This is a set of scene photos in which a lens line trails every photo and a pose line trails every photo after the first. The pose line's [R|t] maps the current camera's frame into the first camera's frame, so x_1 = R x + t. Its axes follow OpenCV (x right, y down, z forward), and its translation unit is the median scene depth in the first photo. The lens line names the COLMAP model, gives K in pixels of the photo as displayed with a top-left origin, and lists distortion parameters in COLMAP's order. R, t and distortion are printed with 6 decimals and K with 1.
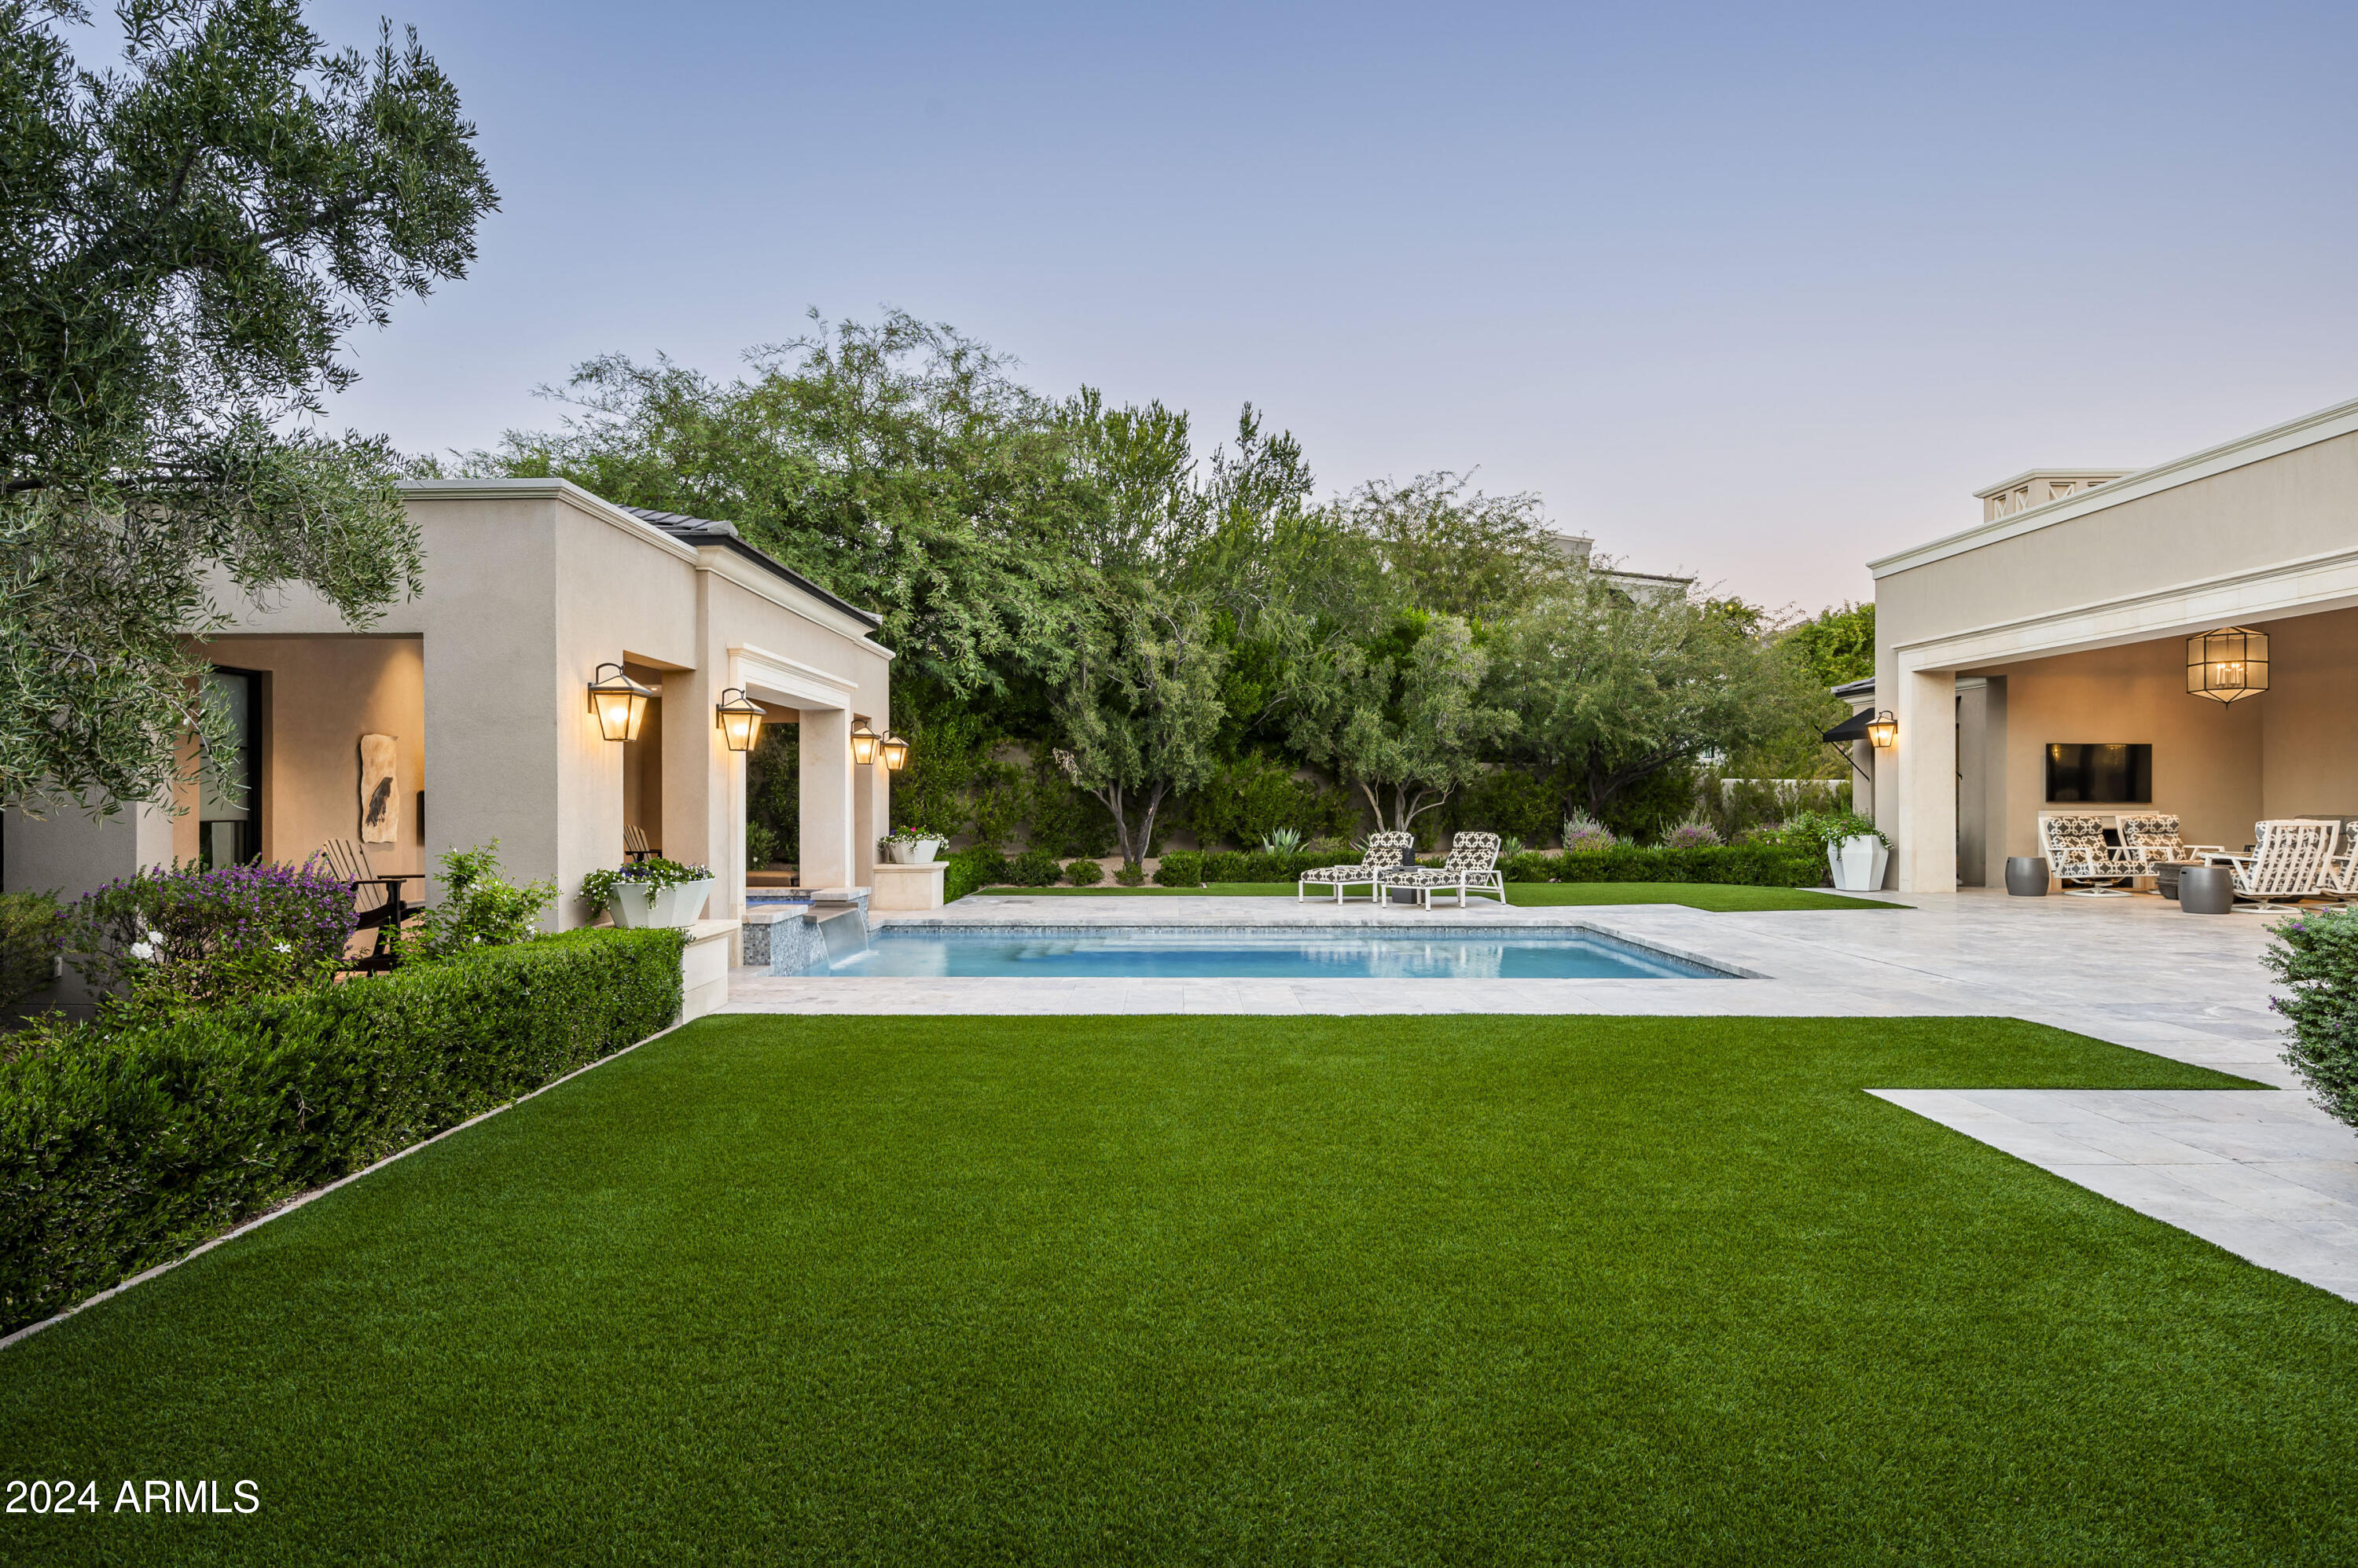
lens RADIAL K [[1290.8, 0, 1180.3], [0, 1290.8, 794.4], [0, 0, 1]] dist [0.002268, -0.003092]
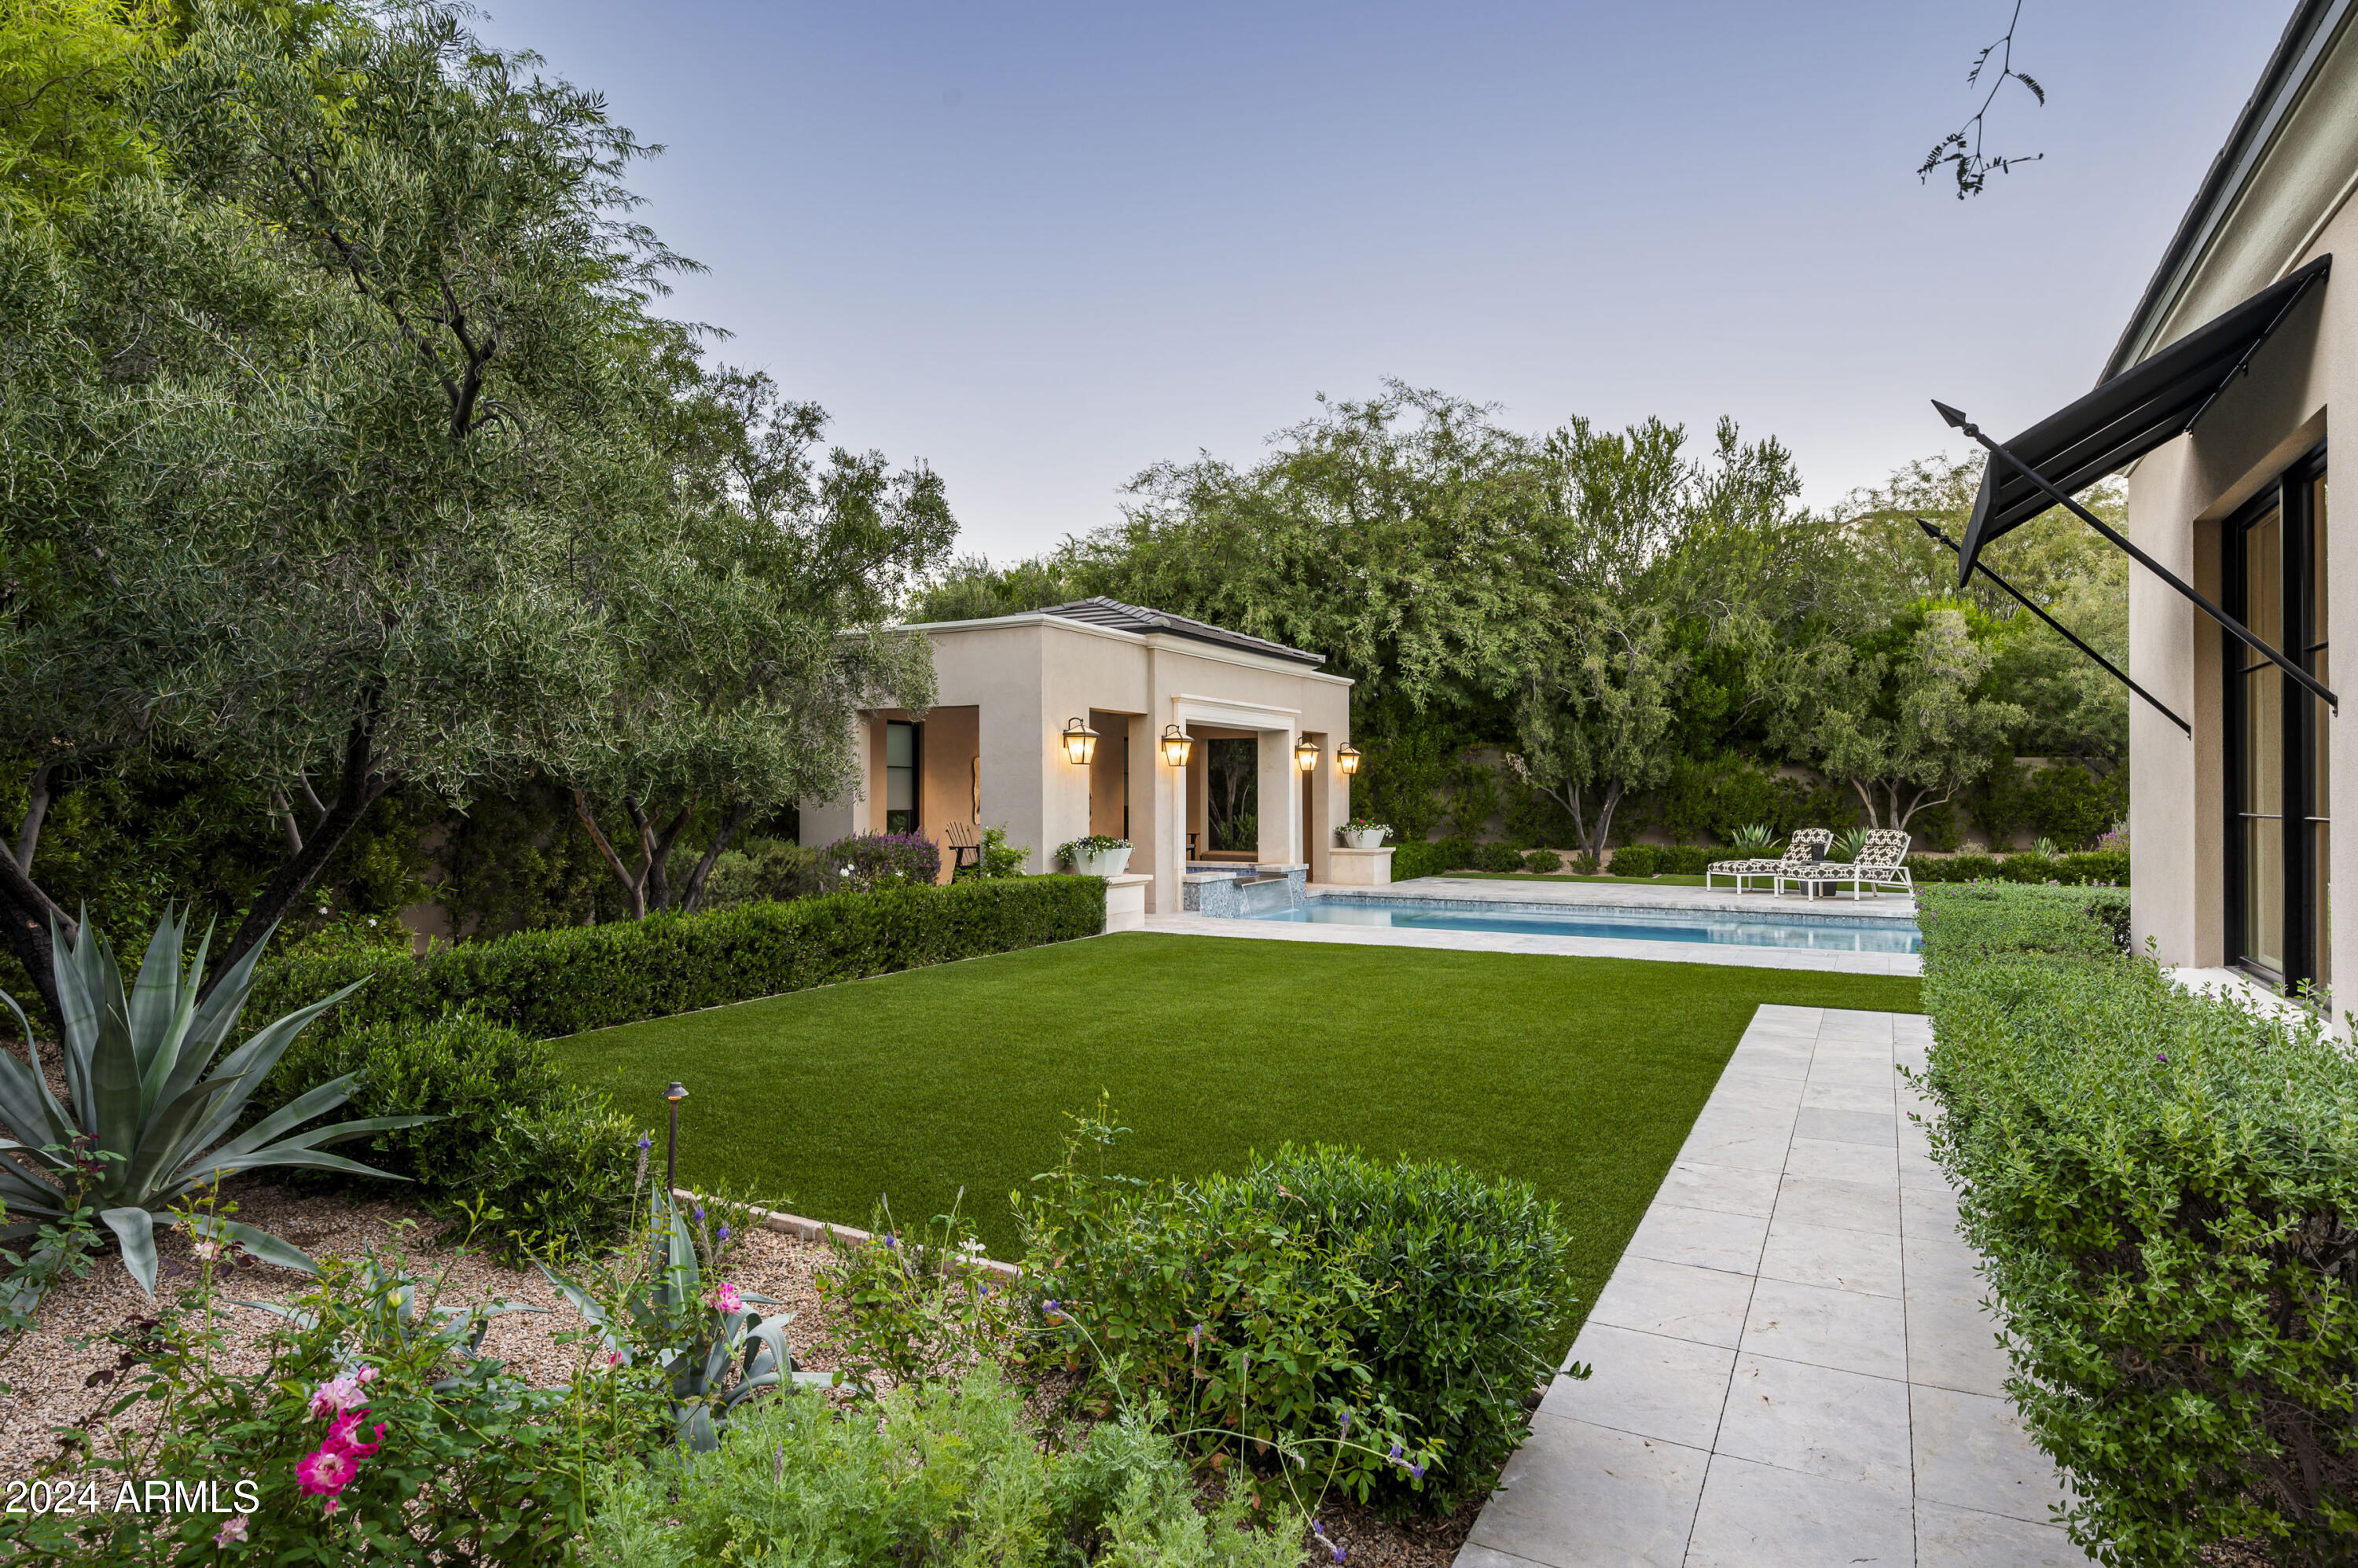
lens RADIAL K [[1309.2, 0, 1179.7], [0, 1309.2, 784.8], [0, 0, 1]] dist [0.002003, -0.001400]
pose [[0.889019, -0.000814, -0.457870, 0.186451], [-0.000005, 0.999998, -0.001787, -0.004792], [0.457870, 0.001591, 0.889018, -0.182567]]
